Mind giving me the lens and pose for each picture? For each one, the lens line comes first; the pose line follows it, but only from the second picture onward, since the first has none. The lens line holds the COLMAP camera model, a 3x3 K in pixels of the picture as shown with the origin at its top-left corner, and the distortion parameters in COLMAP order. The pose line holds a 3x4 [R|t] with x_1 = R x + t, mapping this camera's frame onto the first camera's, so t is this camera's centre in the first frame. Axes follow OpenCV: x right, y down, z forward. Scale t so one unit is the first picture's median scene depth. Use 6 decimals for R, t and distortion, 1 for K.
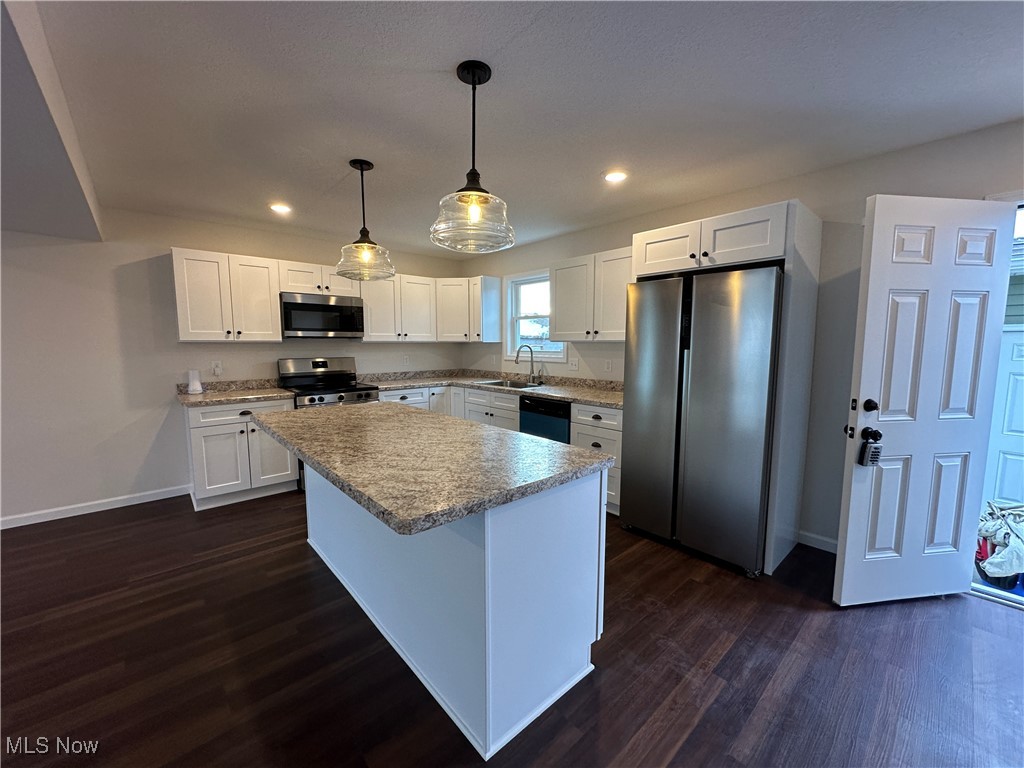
lens RADIAL K [[407.7, 0, 512.9], [0, 407.7, 383.2], [0, 0, 1]] dist [-0.001081, -0.001021]
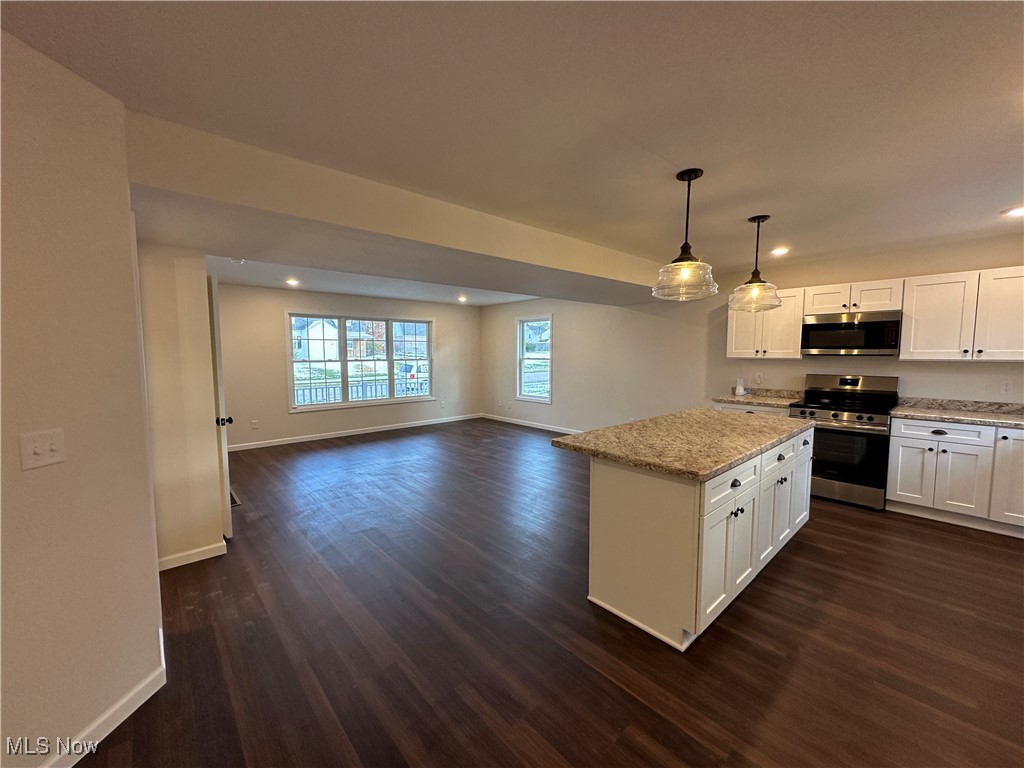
lens RADIAL K [[407.7, 0, 512.6], [0, 407.7, 380.8], [0, 0, 1]] dist [-0.001081, -0.001021]
pose [[0.000353, 0.071332, -0.997453, 0.509749], [-0.098498, 0.992605, 0.070950, -0.037807], [0.995137, 0.098222, 0.007376, 0.173017]]
